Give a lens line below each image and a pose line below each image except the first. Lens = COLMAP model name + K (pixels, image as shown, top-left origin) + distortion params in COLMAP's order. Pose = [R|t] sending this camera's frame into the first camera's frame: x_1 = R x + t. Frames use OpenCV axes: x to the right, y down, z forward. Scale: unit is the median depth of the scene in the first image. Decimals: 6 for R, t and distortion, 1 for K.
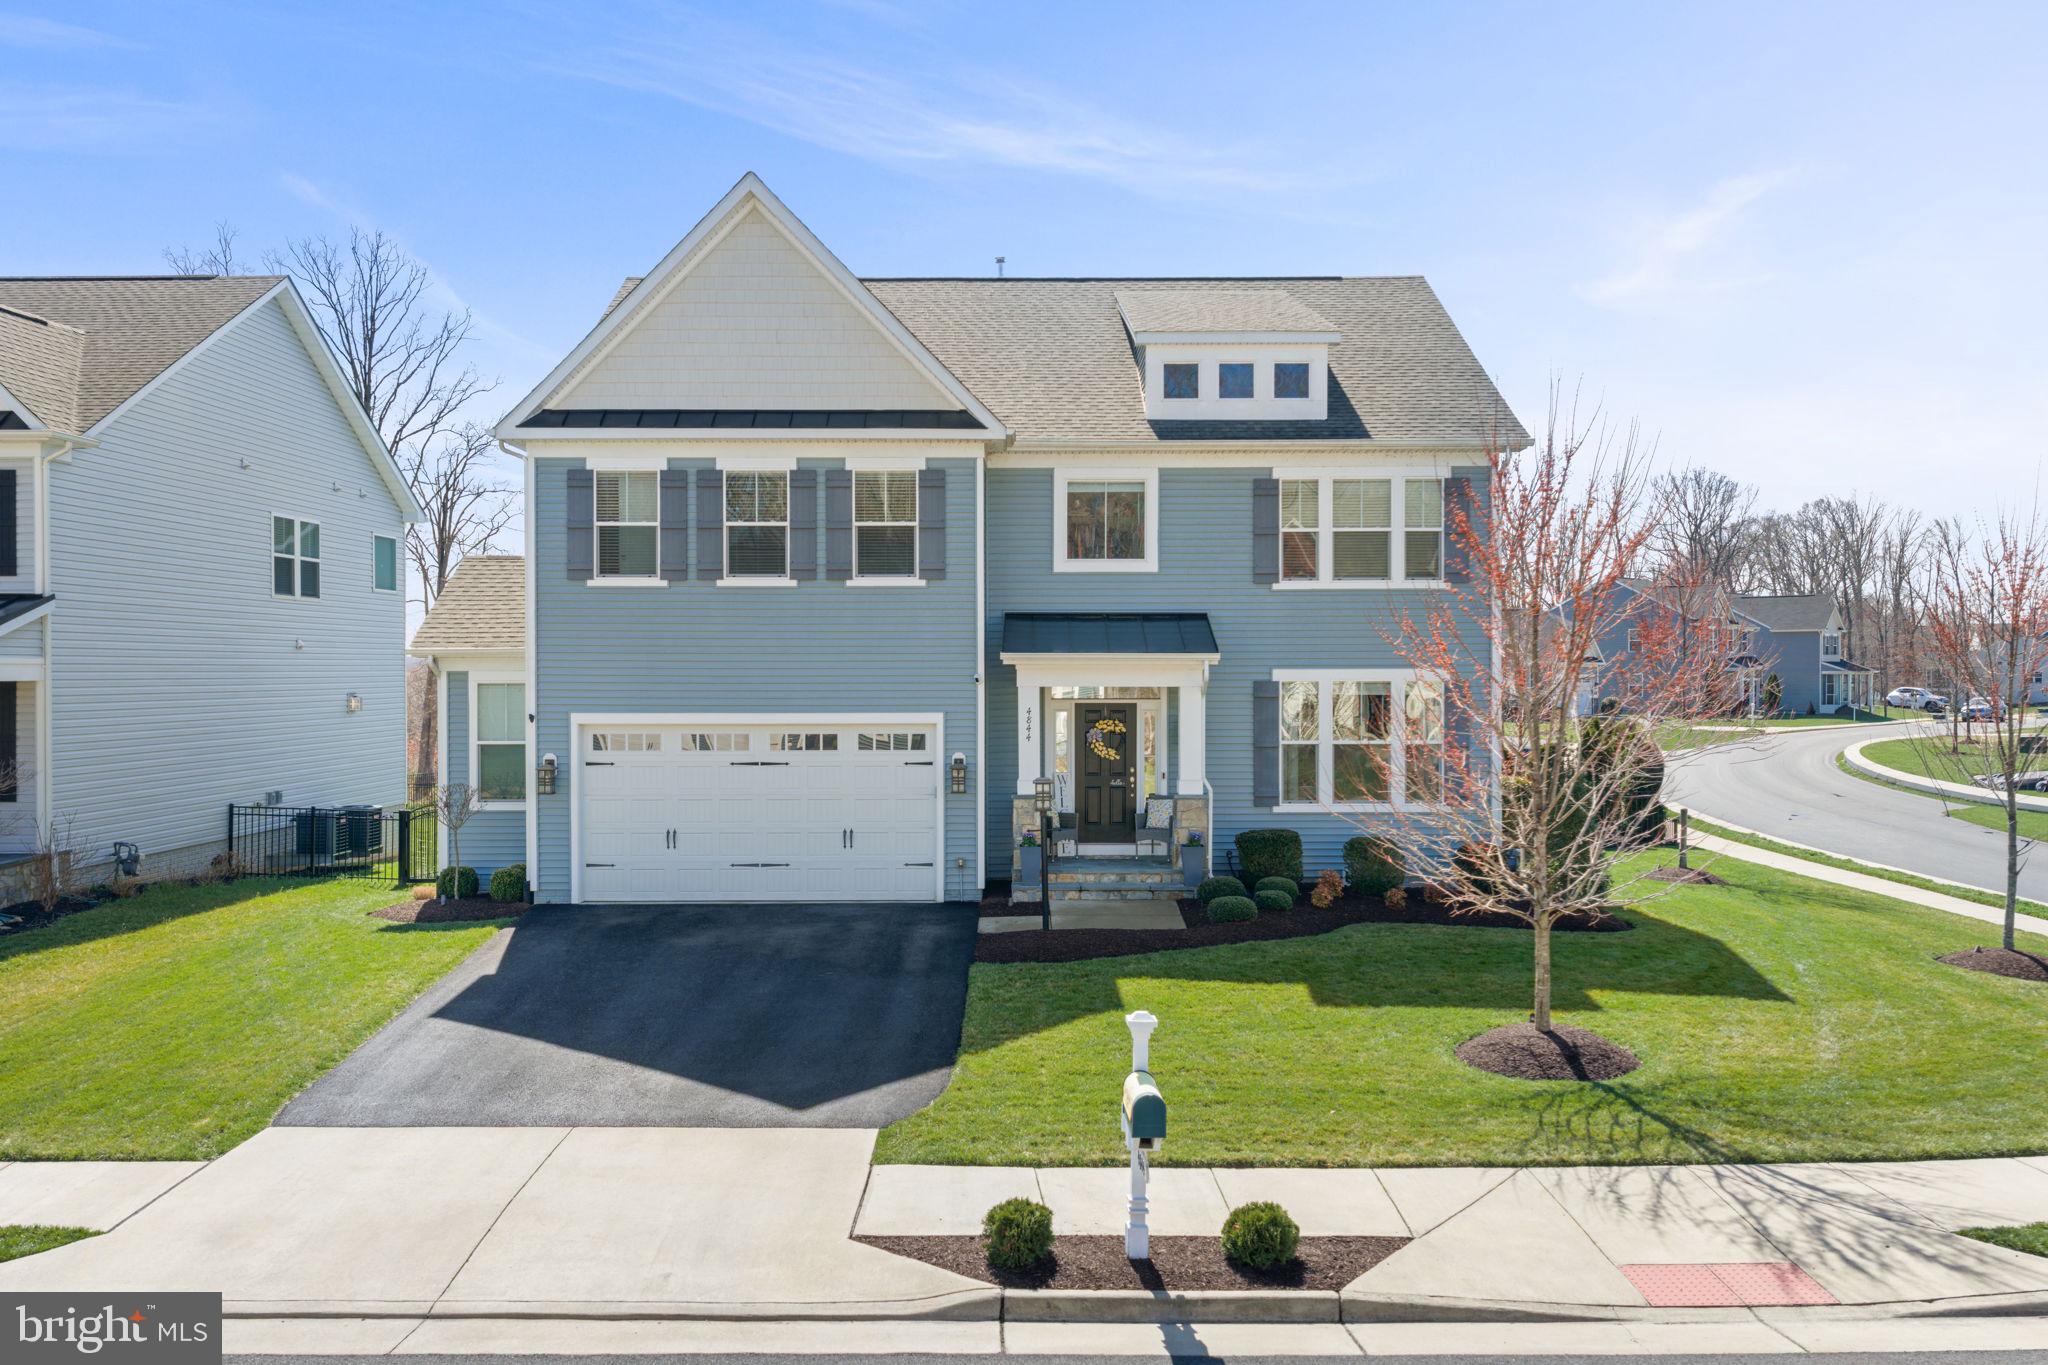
lens RADIAL K [[1700.9, 0, 1039.2], [0, 1700.9, 622.2], [0, 0, 1]] dist [-0.000478, -0.017964]
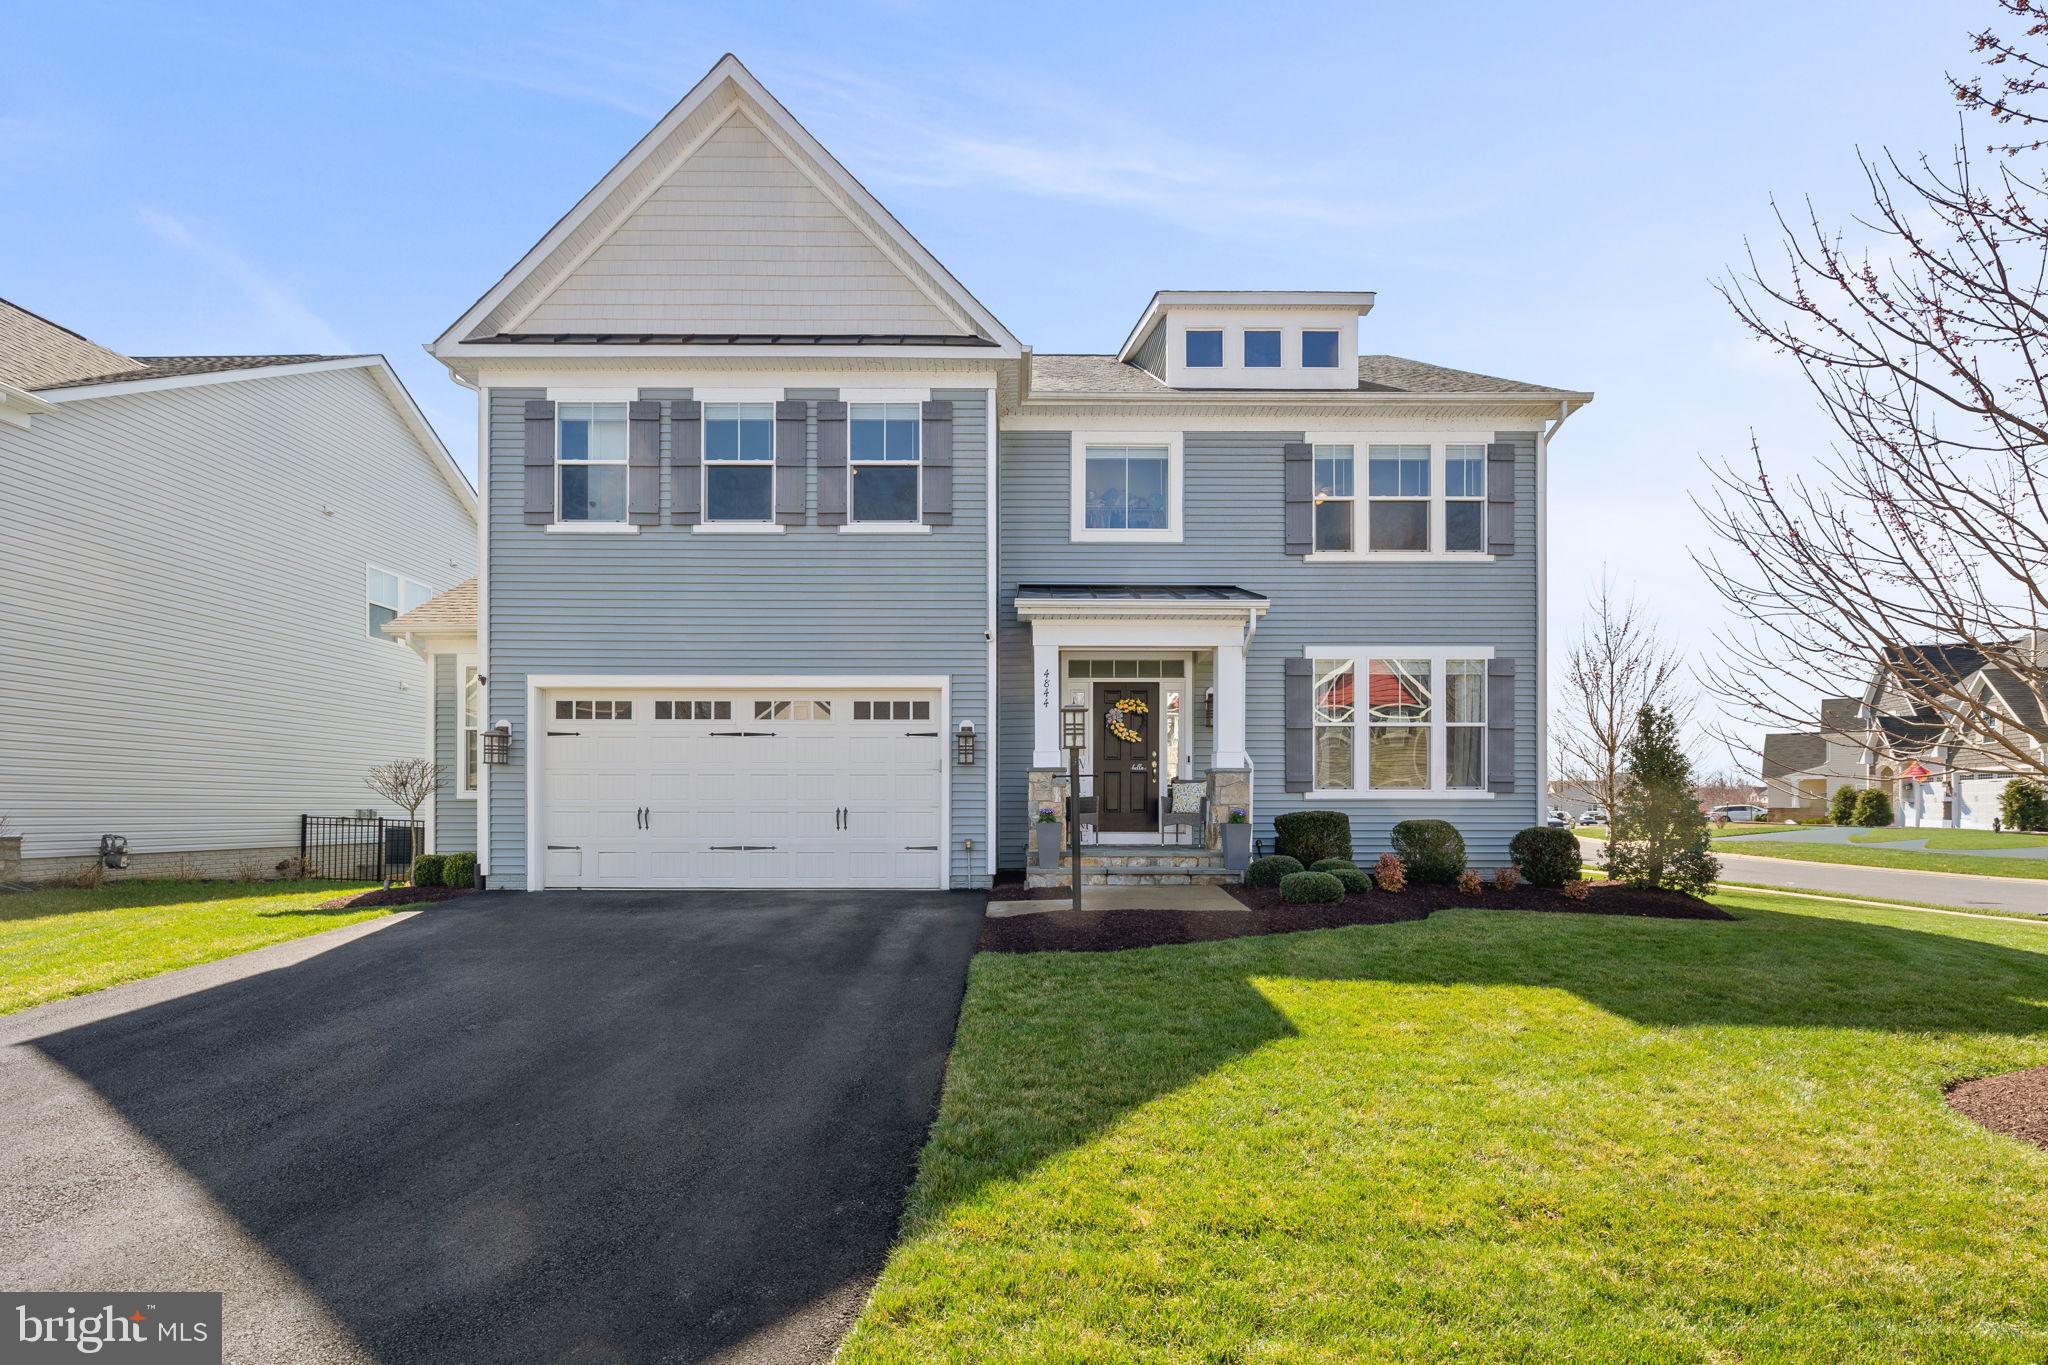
lens RADIAL K [[913.2, 0, 1031.5], [0, 913.2, 793.2], [0, 0, 1]] dist [-0.004336, -0.000314]
pose [[0.999993, 0.002571, 0.002750, -0.014868], [-0.002590, 0.999973, 0.006844, 0.110459], [-0.002732, -0.006851, 0.999973, 0.522750]]
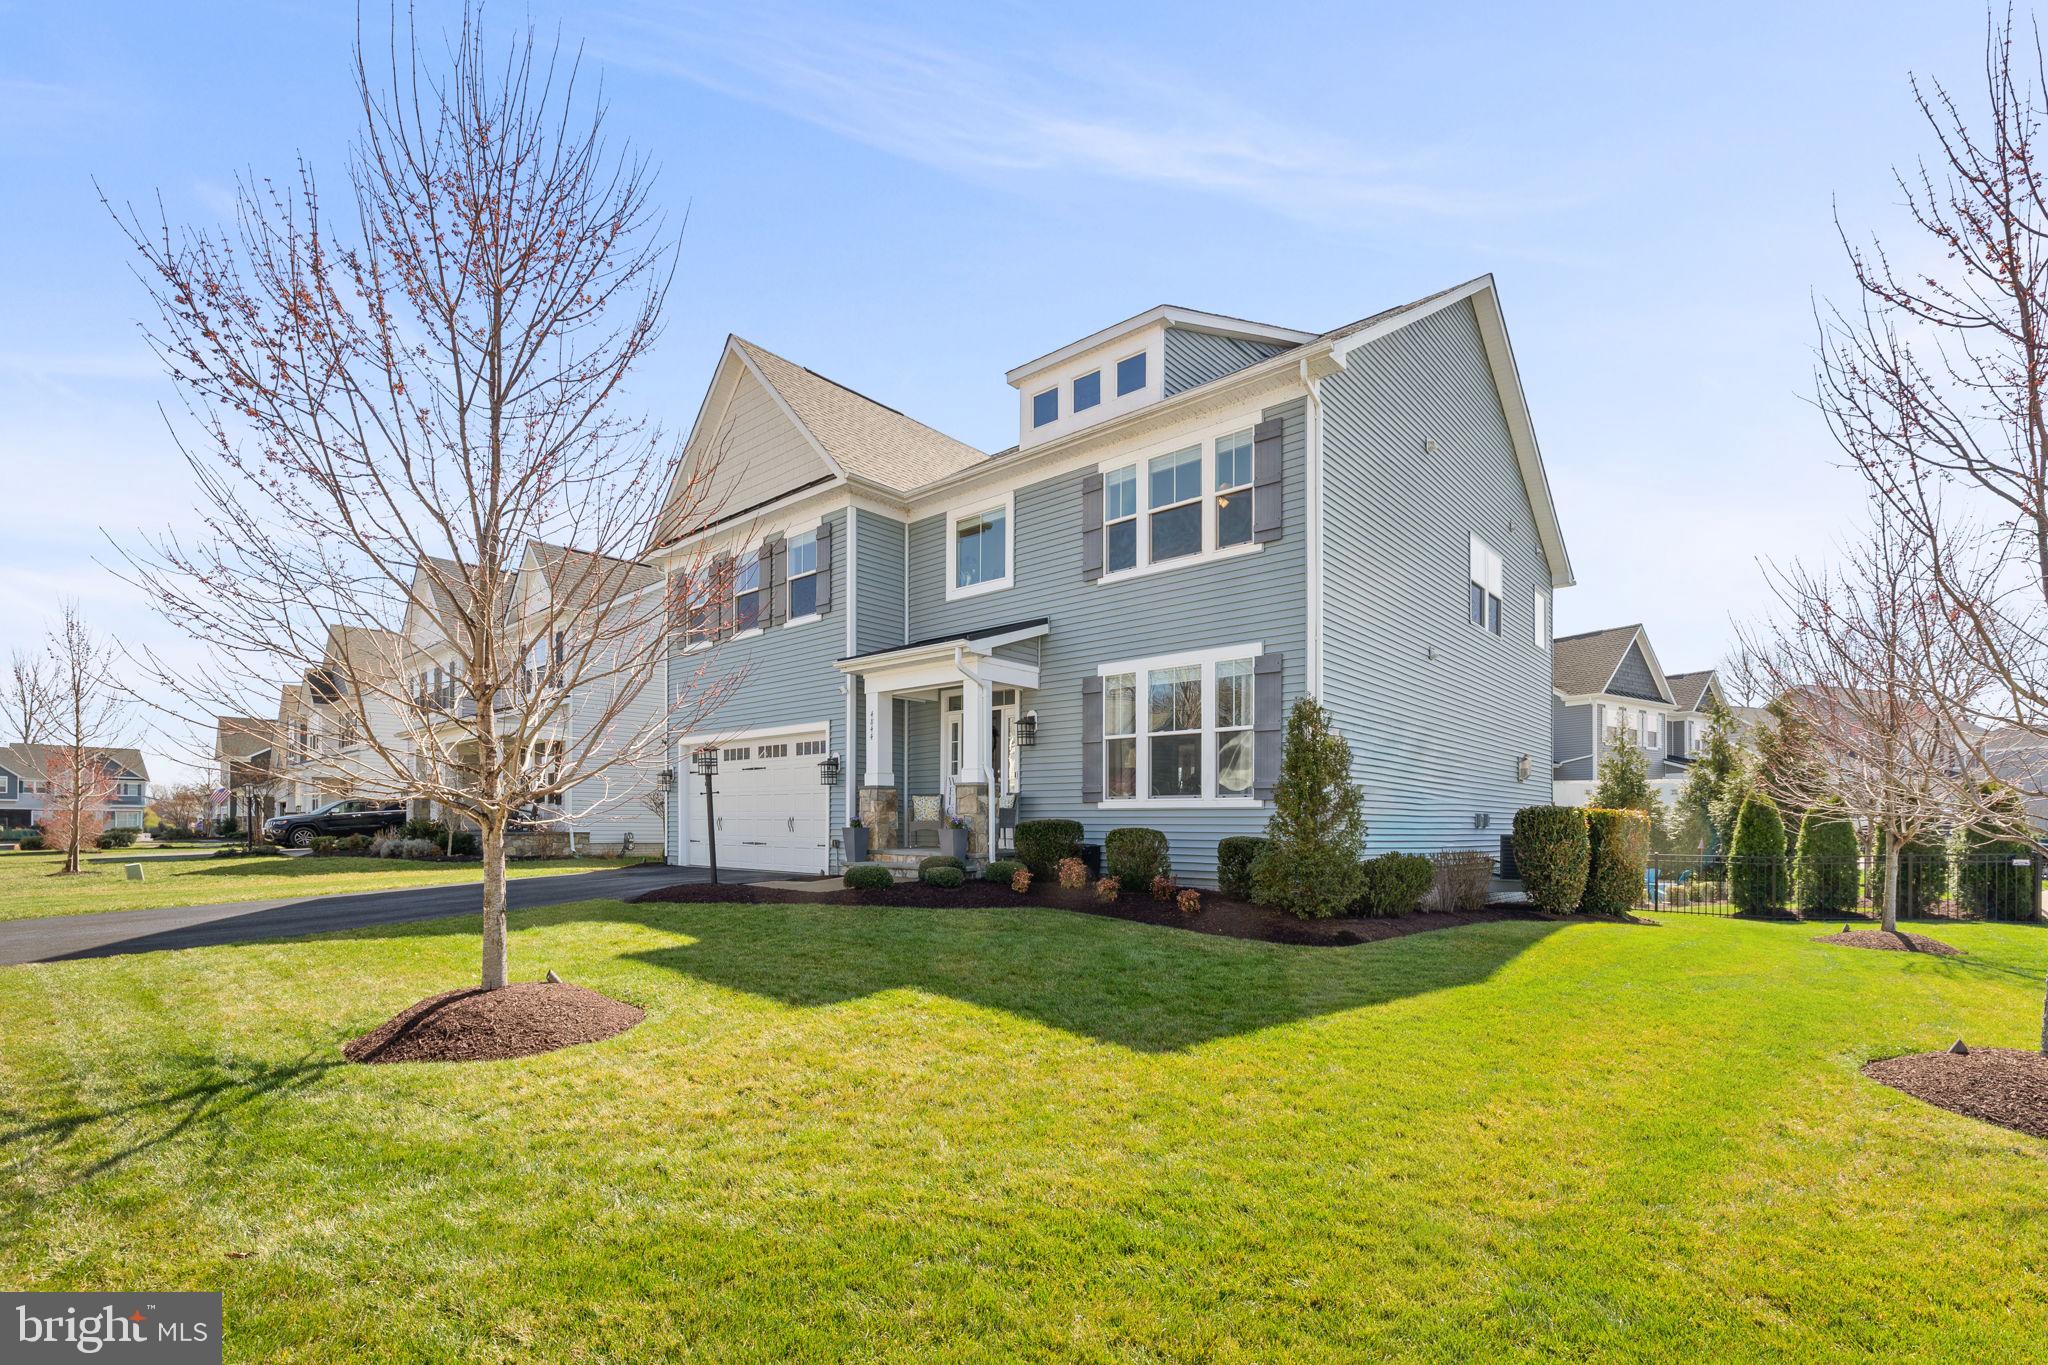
lens RADIAL K [[913.2, 0, 1031.5], [0, 913.2, 793.2], [0, 0, 1]] dist [-0.004336, -0.000314]
pose [[0.747824, -0.015118, -0.663725, 0.483651], [0.012173, 0.999885, -0.009059, 0.112220], [0.663785, -0.001305, 0.747922, 0.603818]]
